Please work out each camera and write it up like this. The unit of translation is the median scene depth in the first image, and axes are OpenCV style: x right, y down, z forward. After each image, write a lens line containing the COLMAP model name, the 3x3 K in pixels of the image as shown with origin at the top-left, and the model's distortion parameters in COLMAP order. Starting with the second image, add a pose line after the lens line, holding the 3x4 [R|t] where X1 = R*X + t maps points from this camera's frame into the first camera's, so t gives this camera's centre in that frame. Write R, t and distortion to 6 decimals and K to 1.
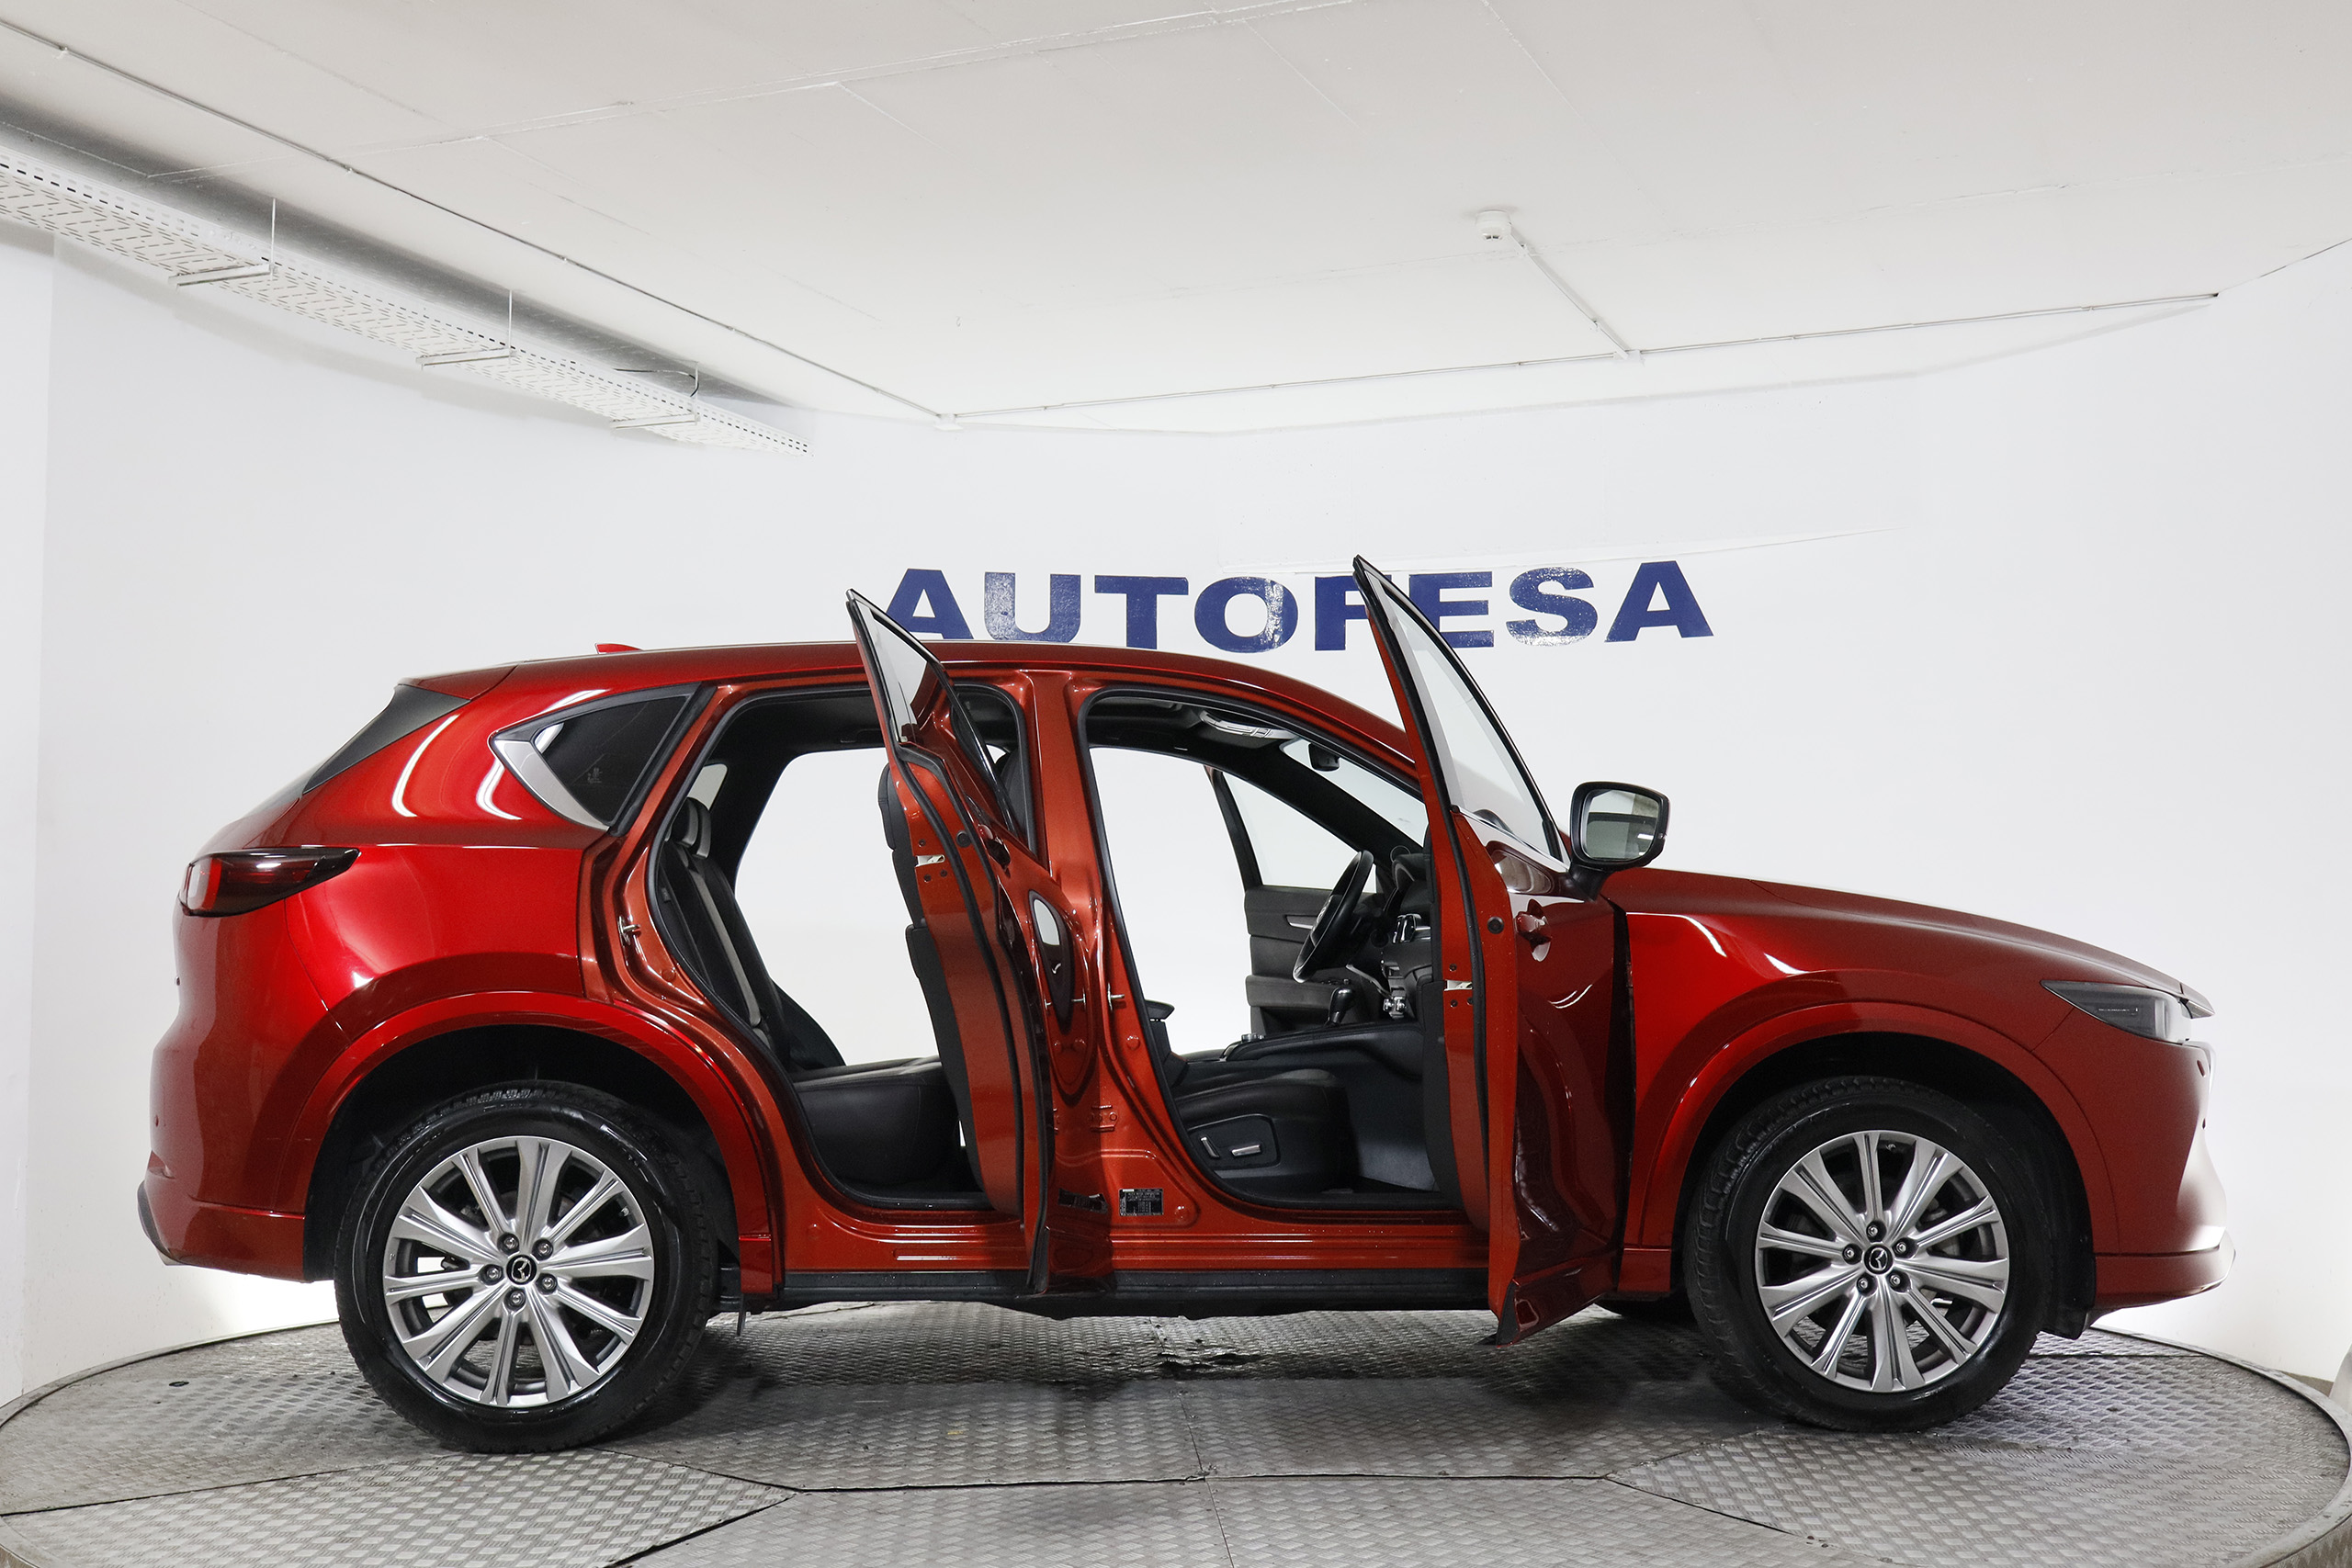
lens RADIAL K [[2642.1, 0, 1176.0], [0, 2642.1, 784.0], [0, 0, 1]] dist [0.106611, -0.032792]
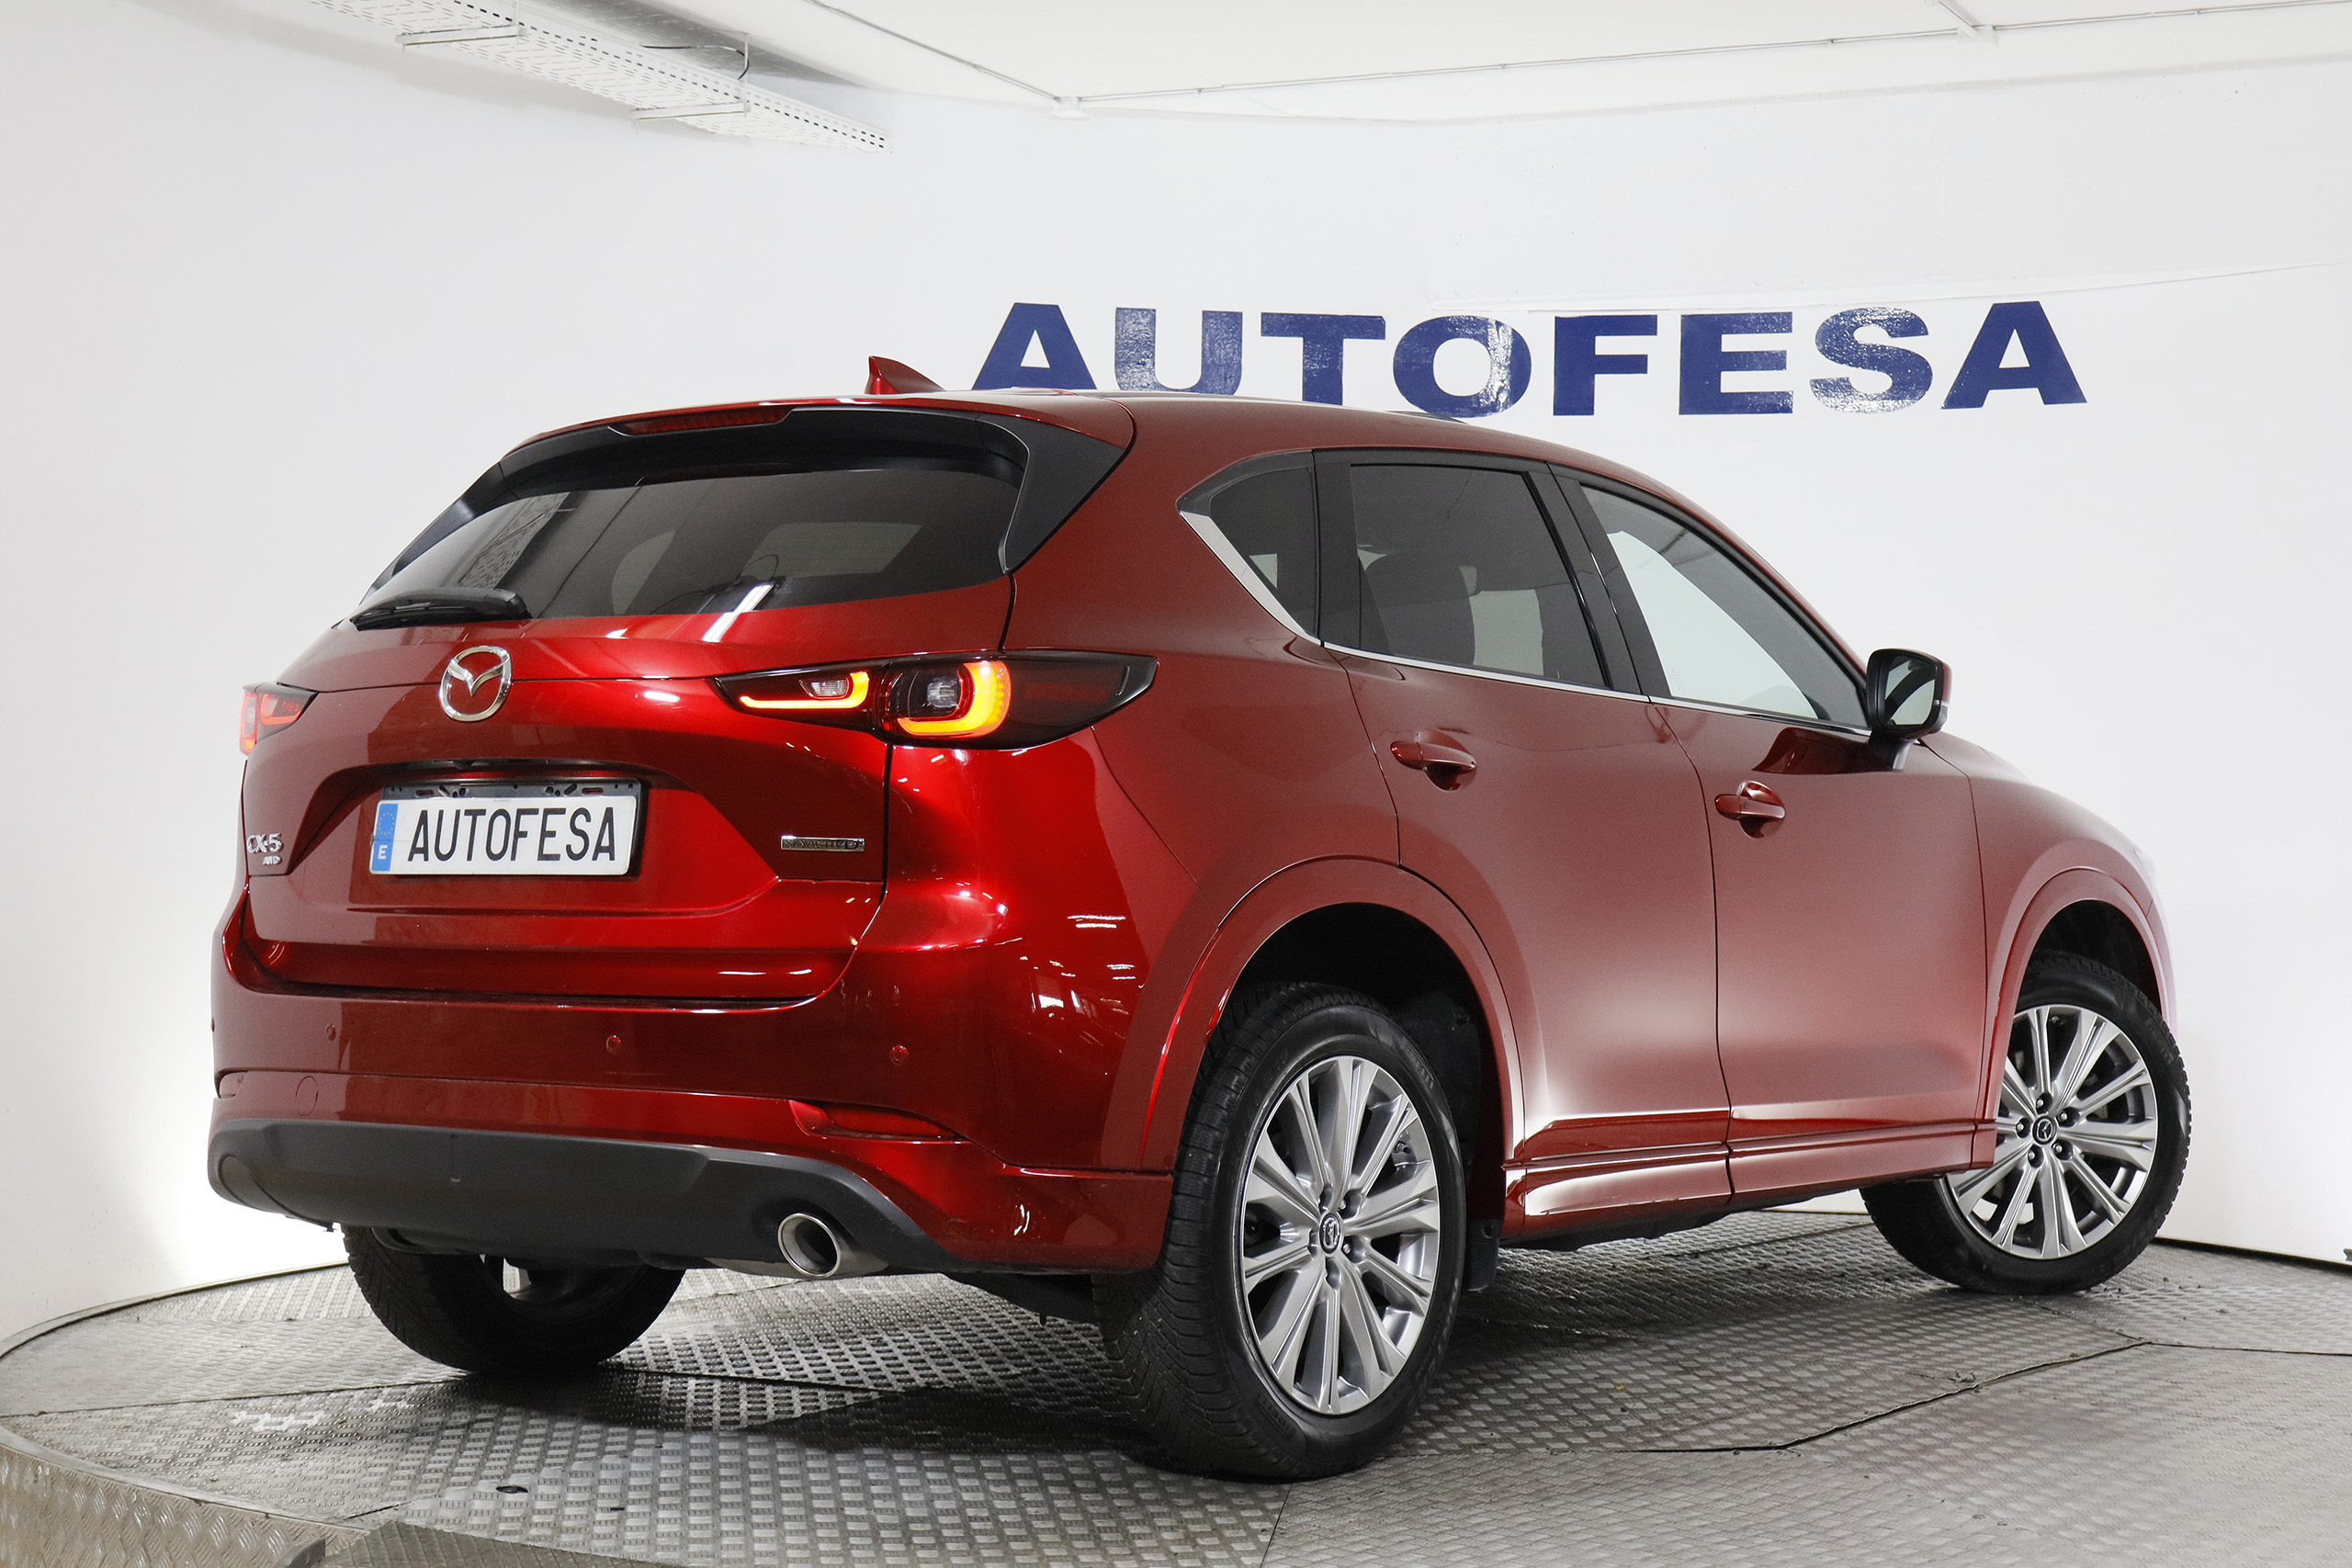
lens RADIAL K [[3903.1, 0, 1176.0], [0, 3903.1, 784.0], [0, 0, 1]] dist [0.108927, 0.065056]
pose [[0.998797, 0.014229, -0.046924, -0.000892], [-0.011507, 0.998264, 0.057772, -0.009774], [0.047665, -0.057162, 0.997226, -0.130661]]
